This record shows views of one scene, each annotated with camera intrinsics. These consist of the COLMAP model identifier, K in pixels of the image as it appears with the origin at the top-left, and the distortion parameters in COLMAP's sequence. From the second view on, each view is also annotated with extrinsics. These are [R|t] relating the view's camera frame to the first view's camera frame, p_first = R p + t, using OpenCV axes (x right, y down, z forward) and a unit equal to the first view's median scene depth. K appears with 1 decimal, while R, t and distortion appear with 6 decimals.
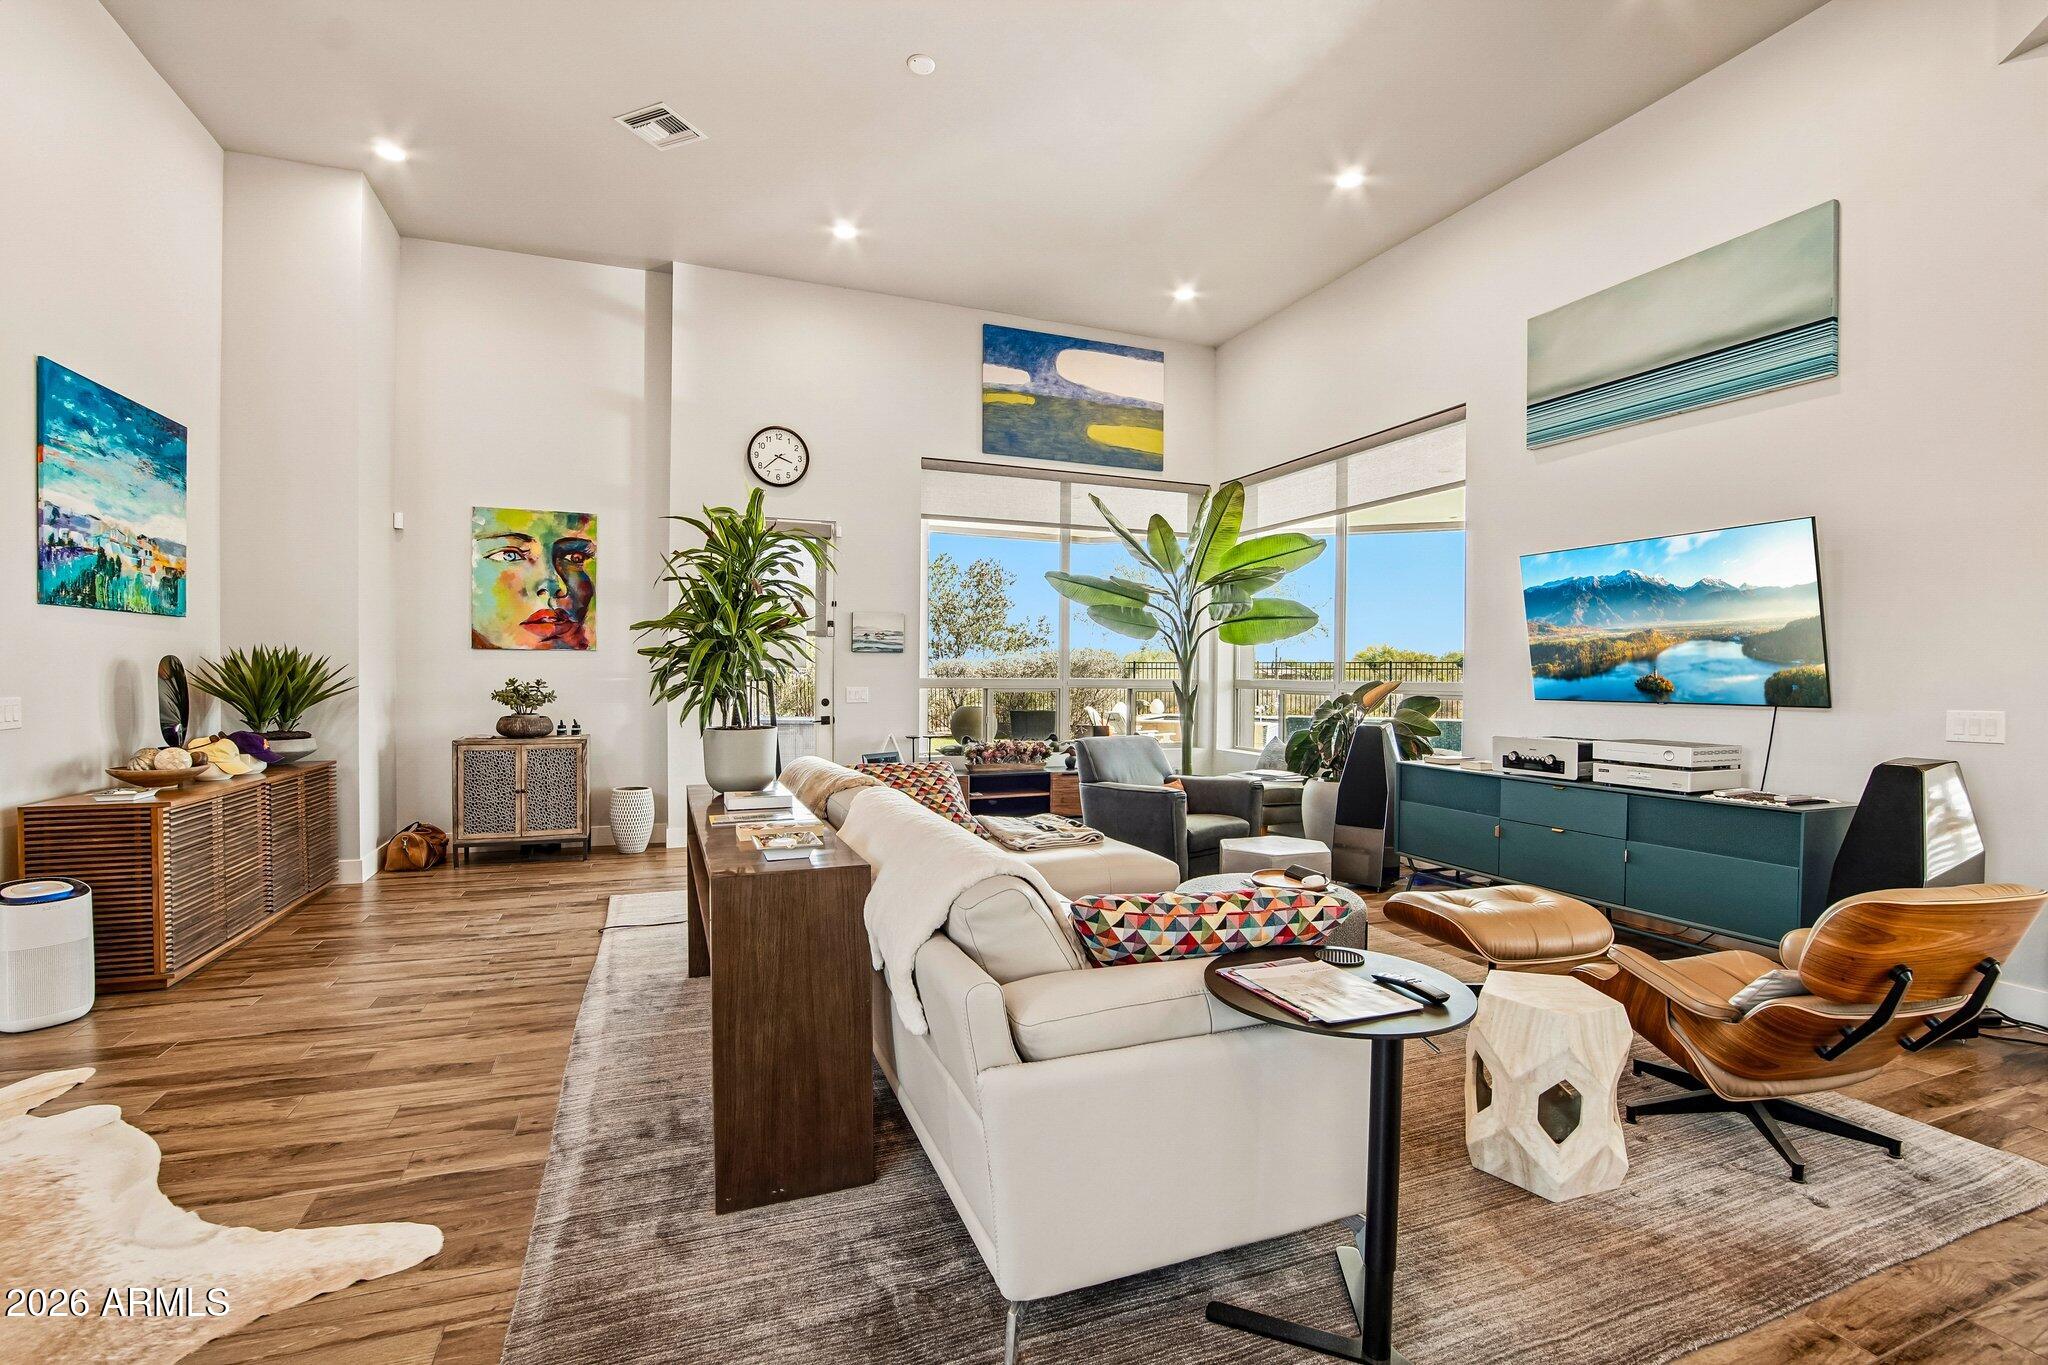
lens RADIAL K [[910.9, 0, 1012.2], [0, 910.9, 686.6], [0, 0, 1]] dist [-0.041964, 0.010100]
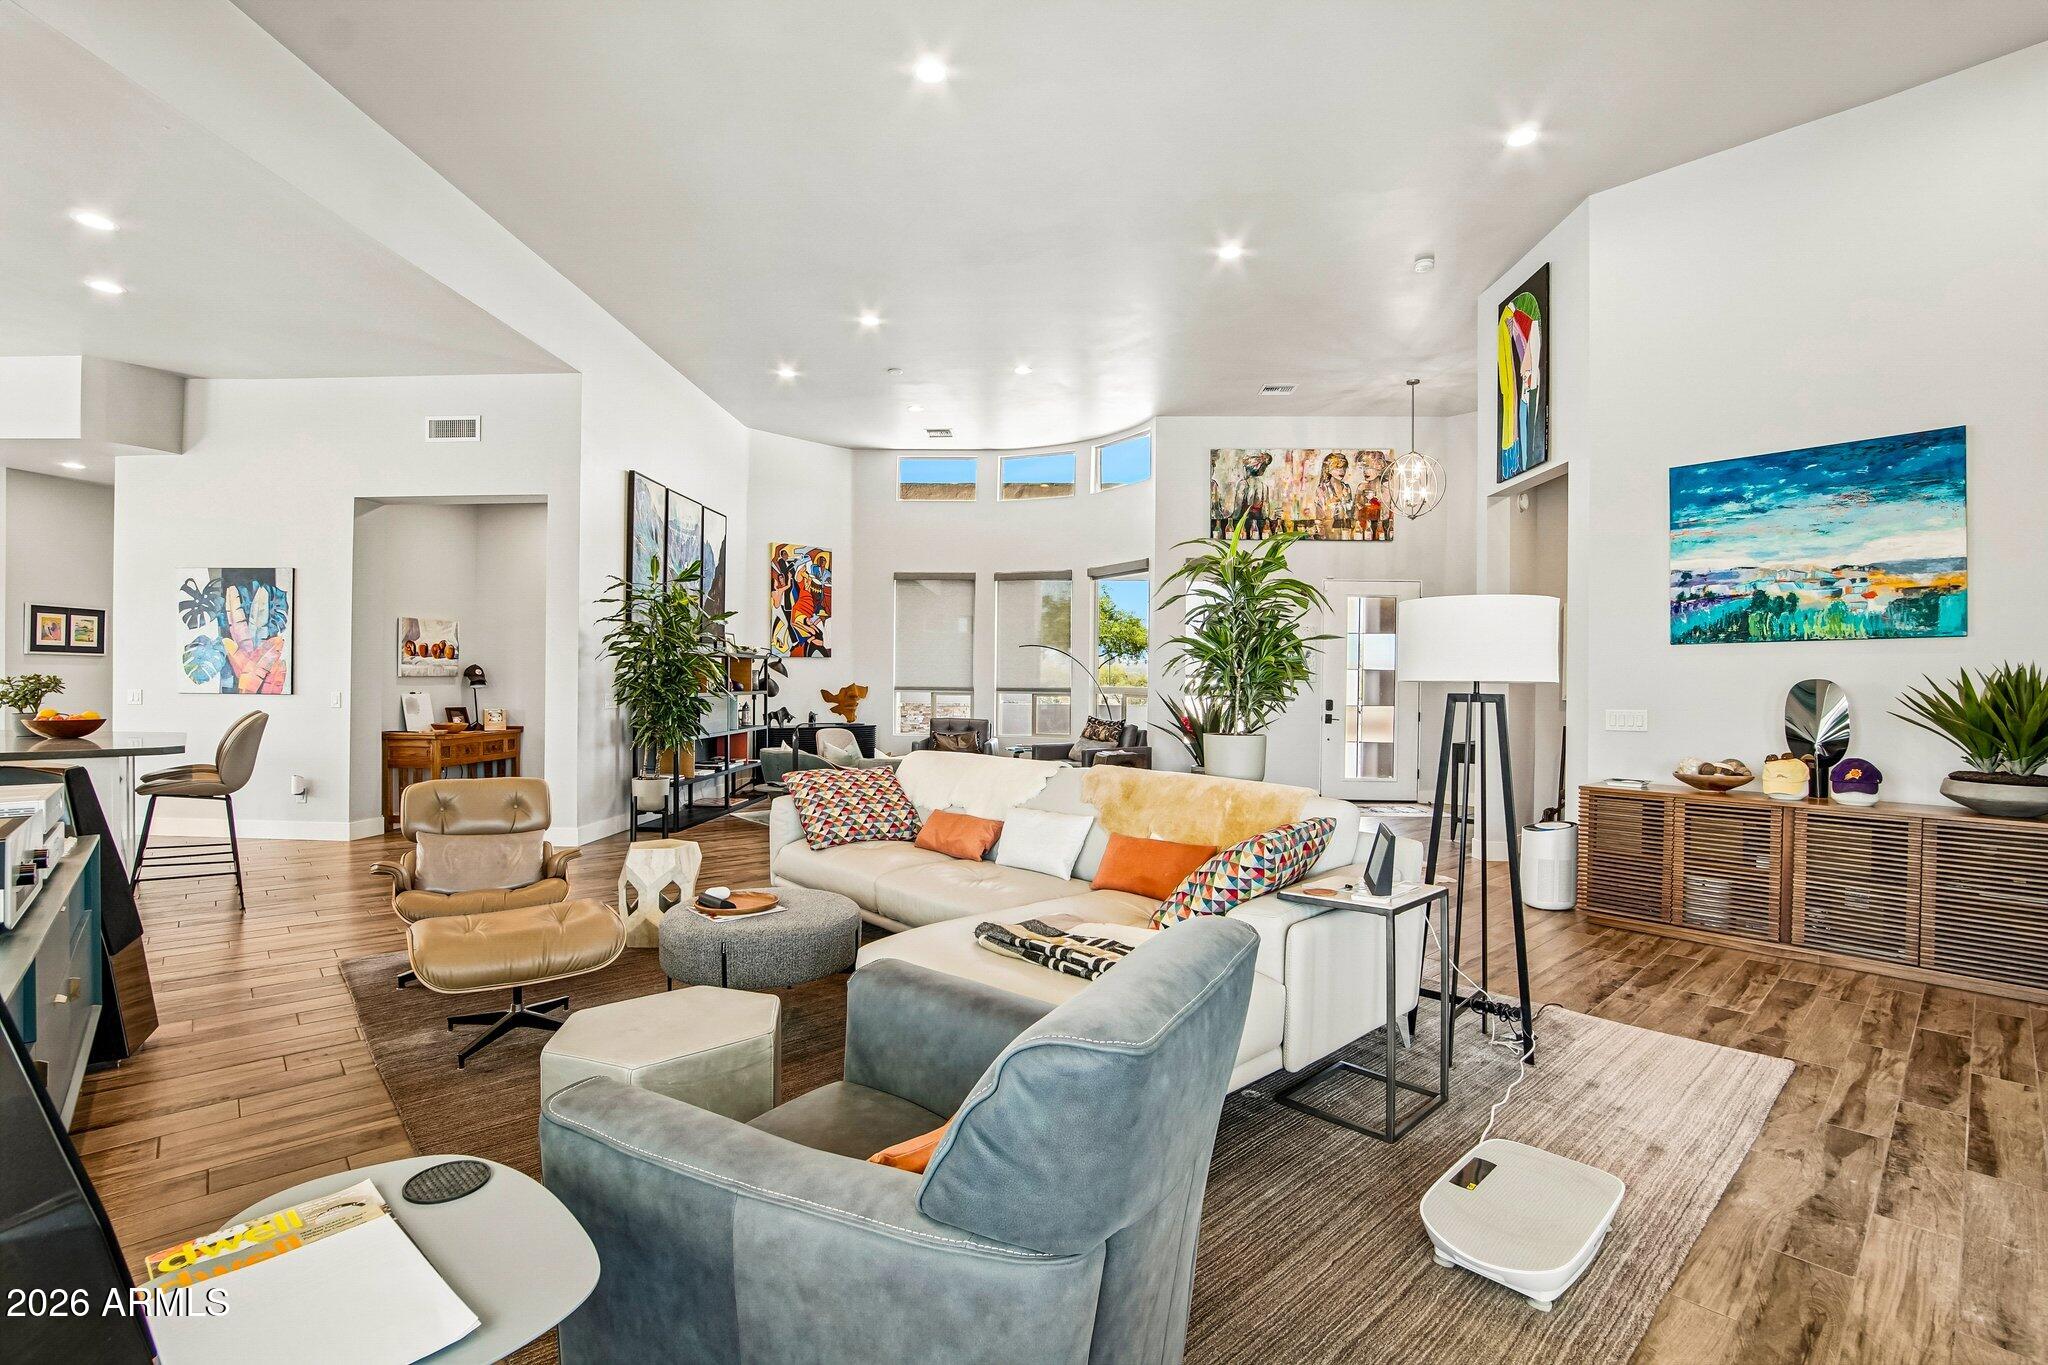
lens RADIAL K [[910.9, 0, 1012.2], [0, 910.9, 686.6], [0, 0, 1]] dist [-0.041964, 0.010100]
pose [[-0.934145, -0.015111, -0.356574, 0.203995], [-0.021183, 0.999689, 0.013130, -0.013181], [0.356265, 0.019819, -0.934175, 1.063257]]
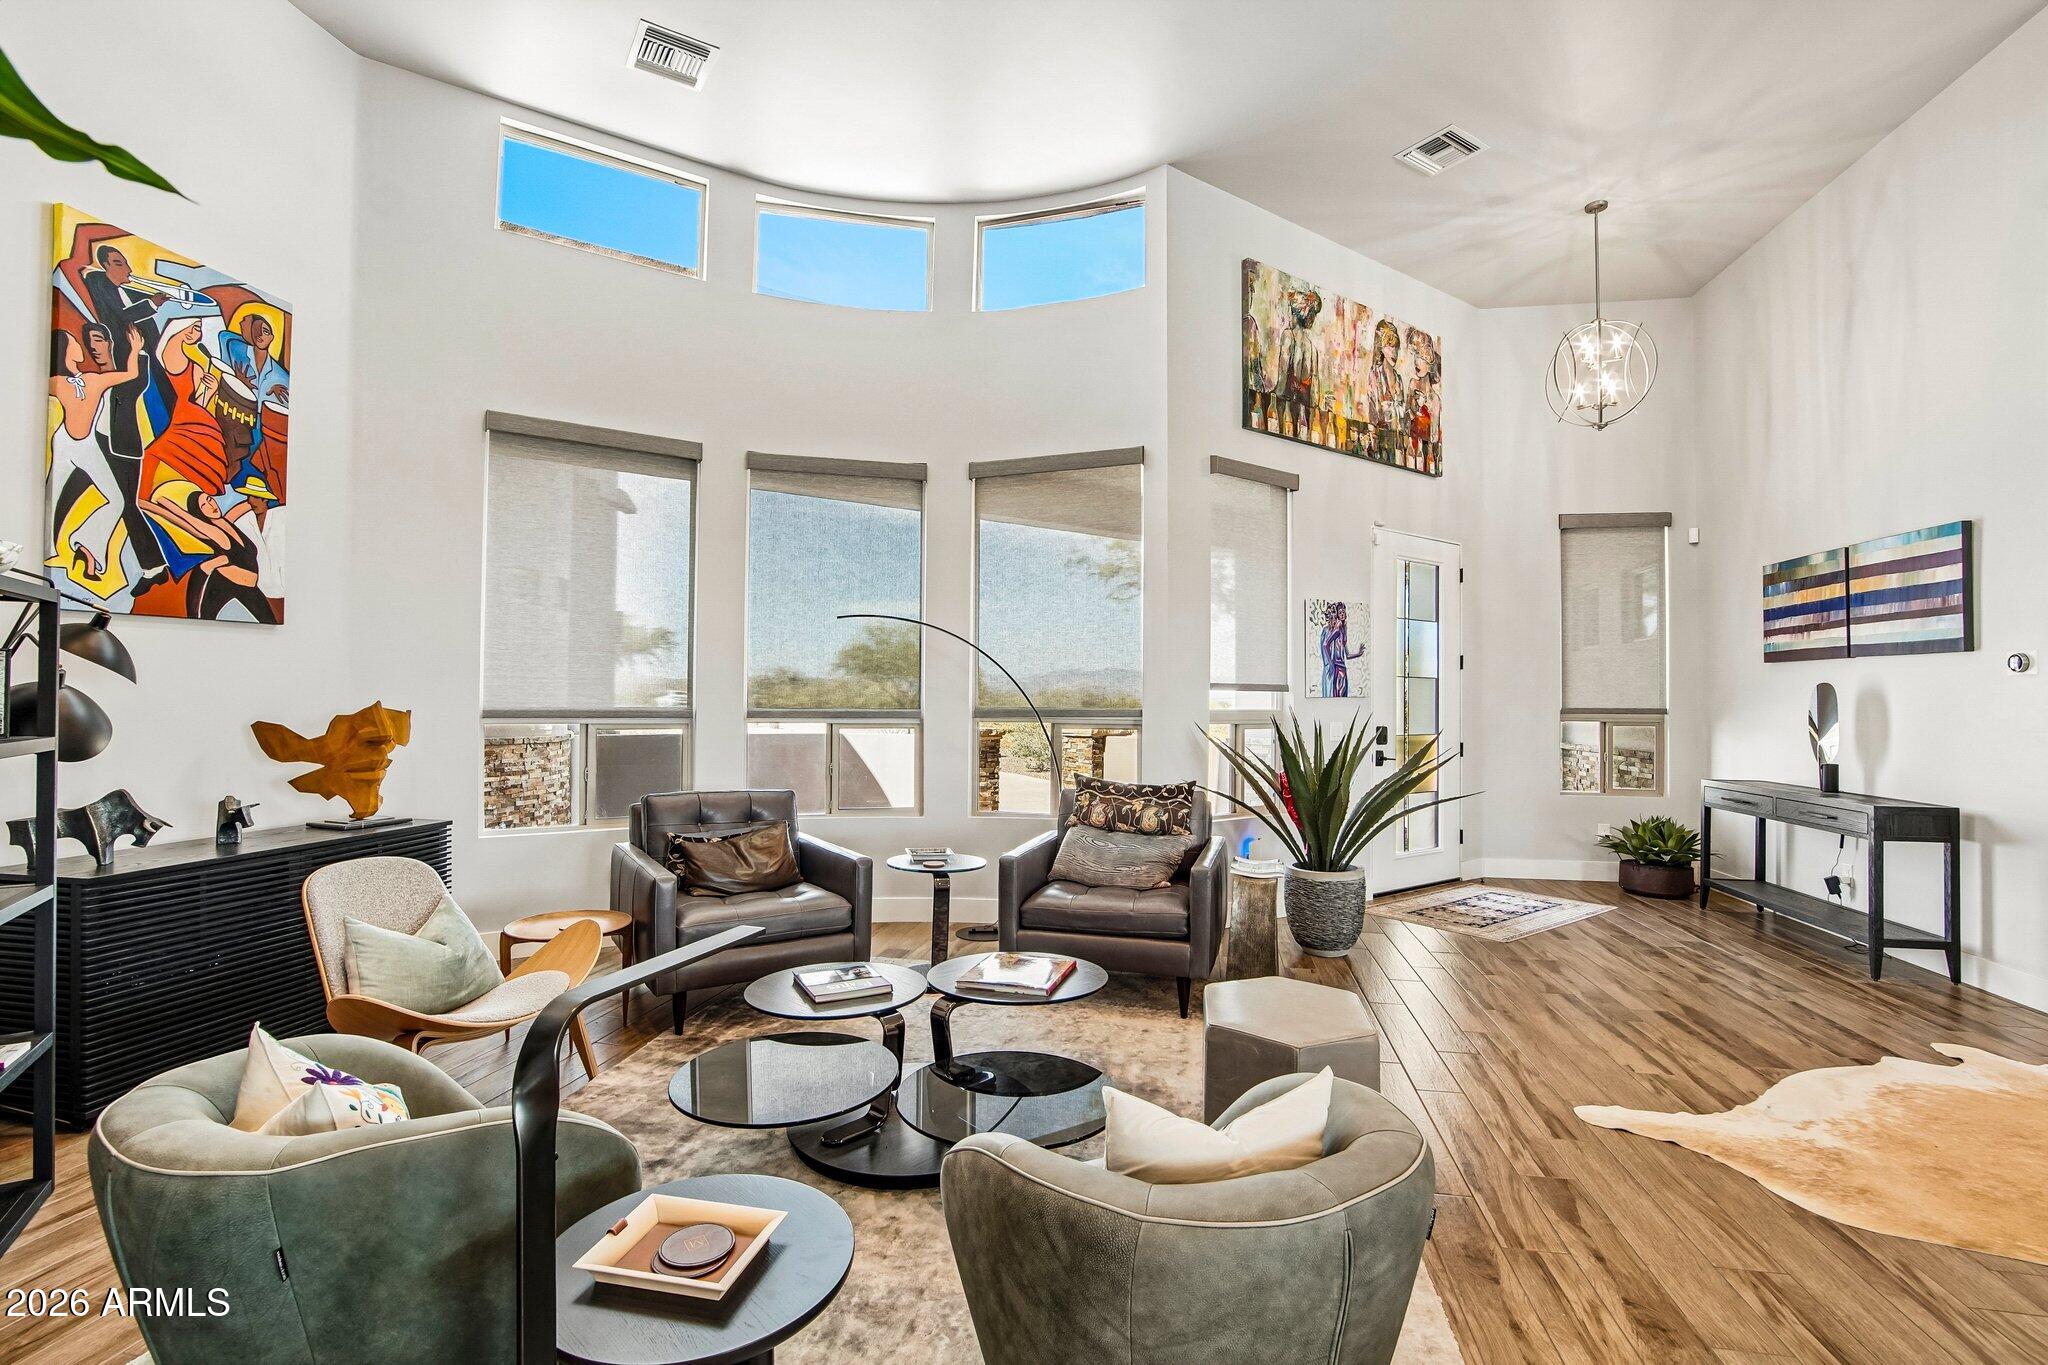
lens RADIAL K [[910.9, 0, 1012.2], [0, 910.9, 686.6], [0, 0, 1]] dist [-0.041964, 0.010100]
pose [[-0.542042, -0.025030, -0.839979, 0.132033], [-0.021119, 0.999646, -0.016160, 0.000079], [0.840086, 0.008980, -0.542379, 0.006259]]
